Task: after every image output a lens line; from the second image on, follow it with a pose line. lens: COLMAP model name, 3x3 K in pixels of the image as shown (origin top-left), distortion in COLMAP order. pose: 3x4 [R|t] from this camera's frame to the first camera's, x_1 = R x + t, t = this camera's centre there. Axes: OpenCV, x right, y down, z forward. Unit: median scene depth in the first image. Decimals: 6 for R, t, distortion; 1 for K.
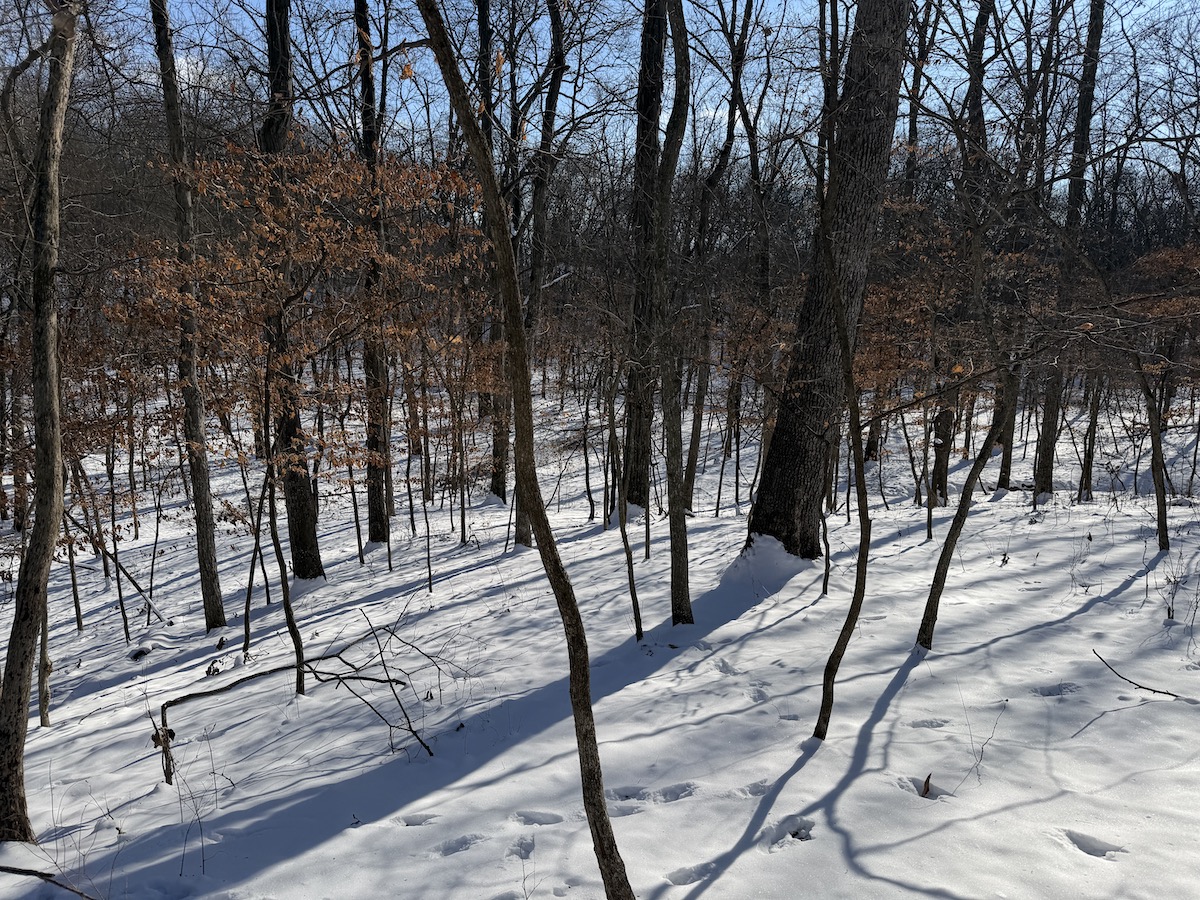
lens RADIAL K [[830.6, 0, 604.9], [0, 830.6, 451.1], [0, 0, 1]] dist [0.009589, -0.061321]
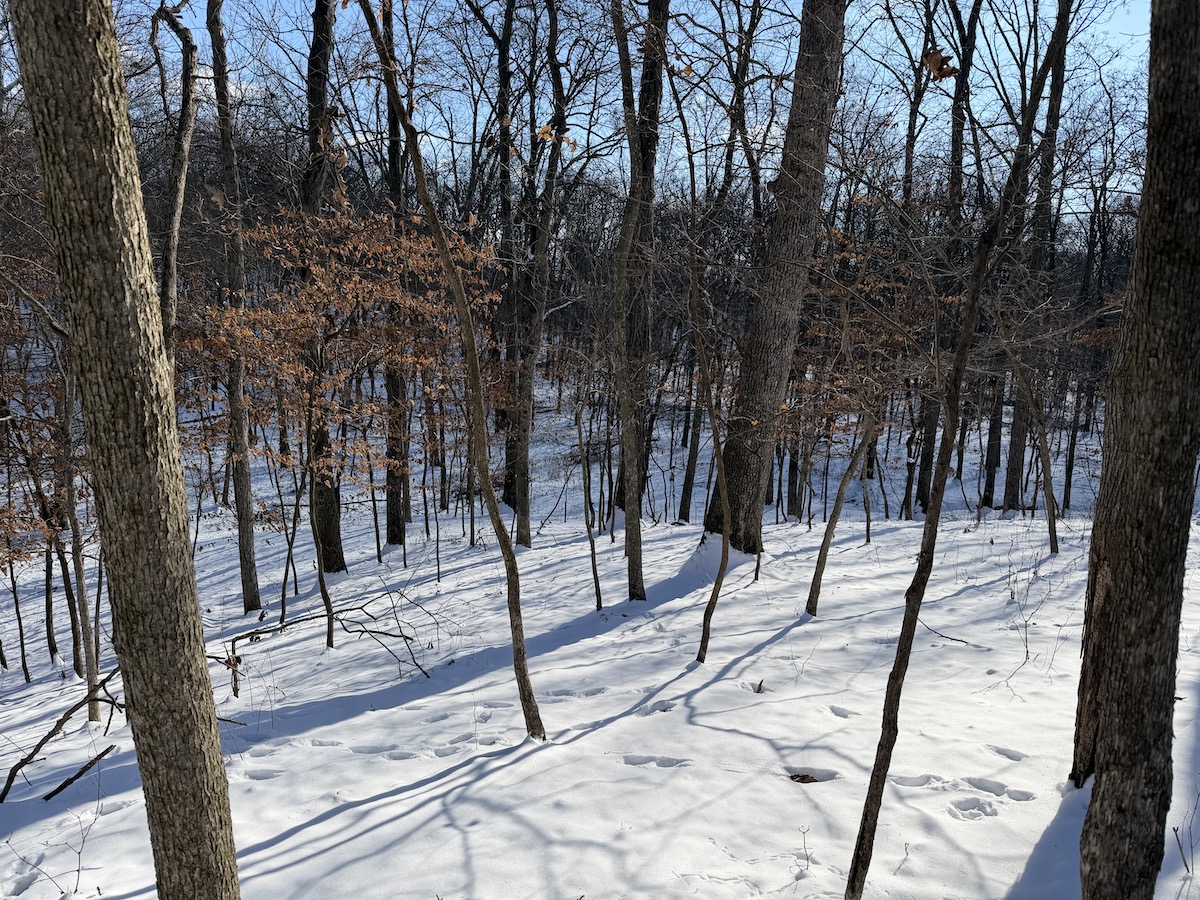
lens RADIAL K [[854.6, 0, 618.8], [0, 854.6, 450.9], [0, 0, 1]] dist [0.000943, -0.002283]
pose [[0.999781, 0.015605, -0.013924, 0.046166], [-0.015882, 0.999674, -0.020007, 0.005708], [0.013607, 0.020224, 0.999703, -0.161685]]
